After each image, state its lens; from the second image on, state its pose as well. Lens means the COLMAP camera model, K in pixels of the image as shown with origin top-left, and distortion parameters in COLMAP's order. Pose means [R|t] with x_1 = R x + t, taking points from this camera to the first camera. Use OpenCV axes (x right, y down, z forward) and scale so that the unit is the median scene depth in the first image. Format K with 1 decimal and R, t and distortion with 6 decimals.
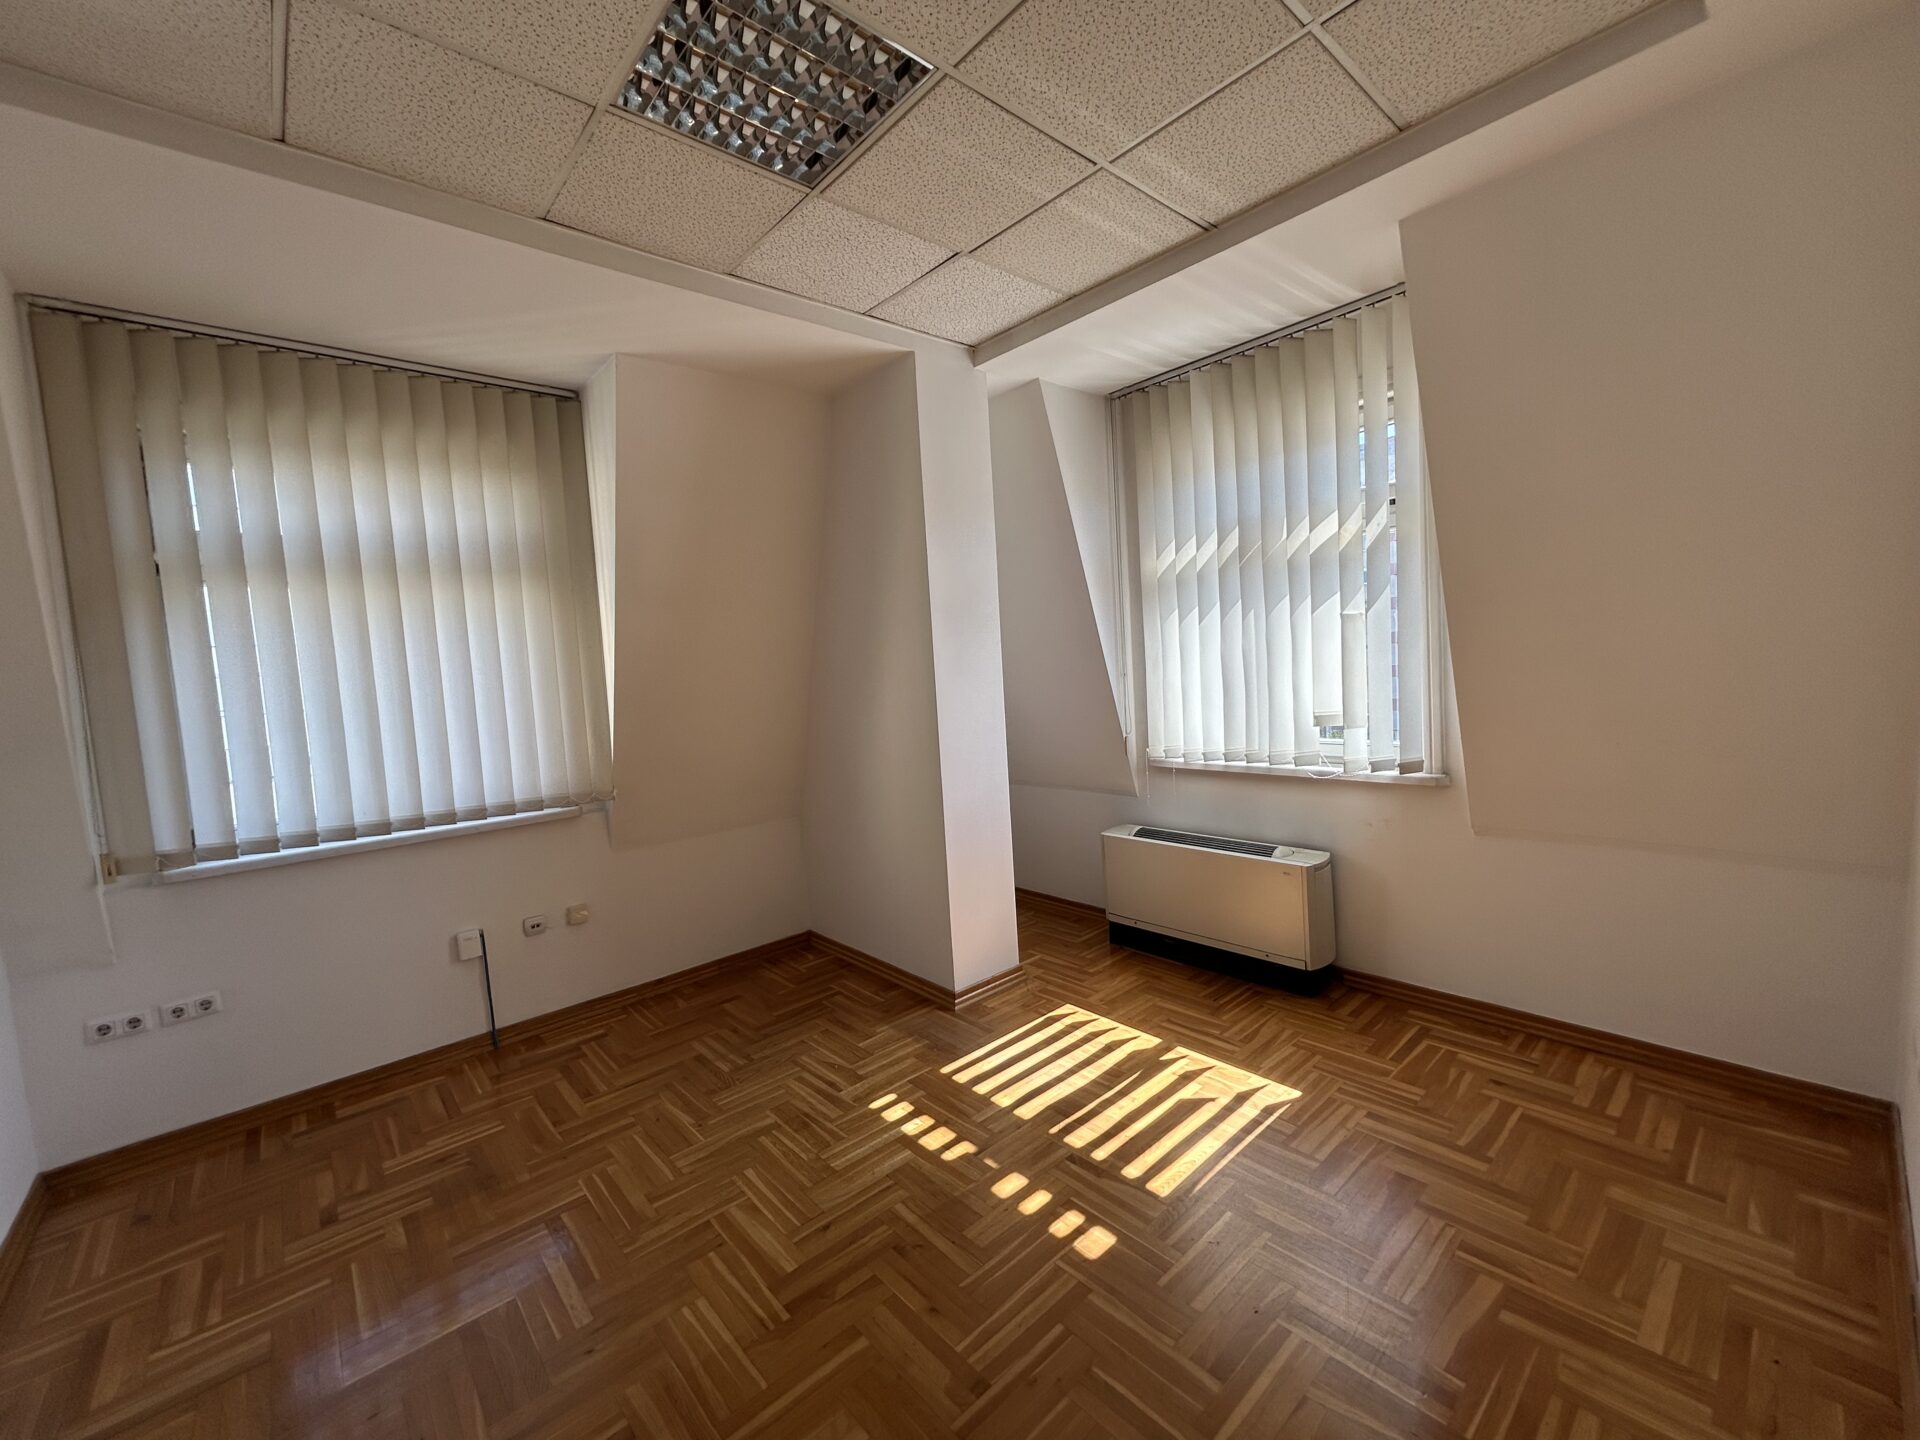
lens RADIAL K [[775.4, 0, 941.6], [0, 775.4, 716.5], [0, 0, 1]] dist [-0.000980, 0.000428]
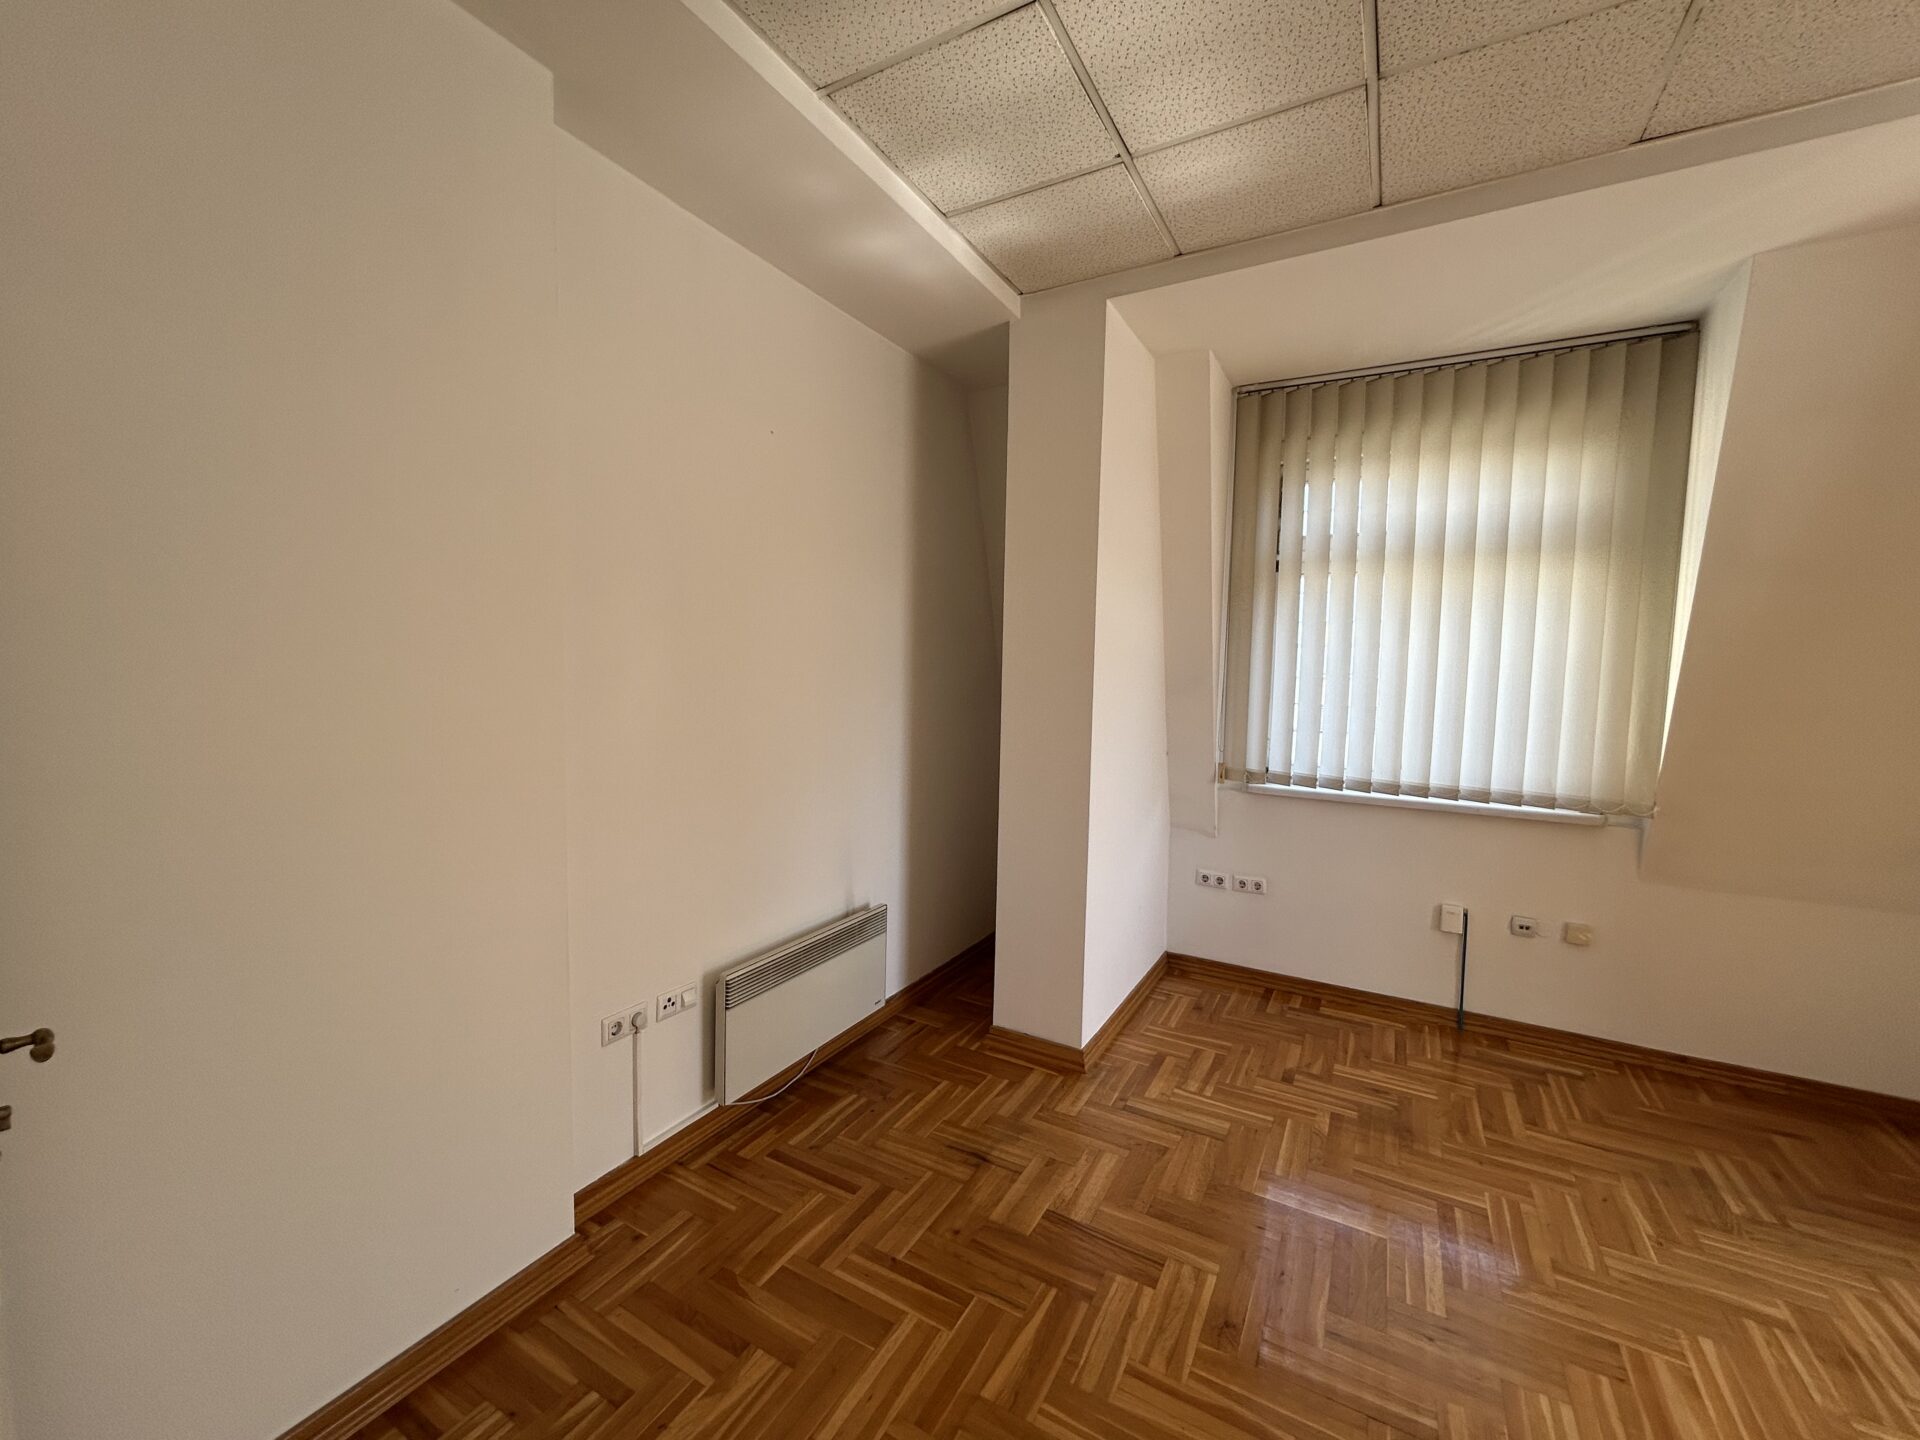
lens RADIAL K [[775.4, 0, 960.5], [0, 775.4, 716.8], [0, 0, 1]] dist [-0.000980, 0.000428]
pose [[0.325695, 0.135510, -0.935714, 0.122483], [-0.104517, 0.988770, 0.106814, -0.014898], [0.939680, 0.063009, 0.336201, 0.027492]]
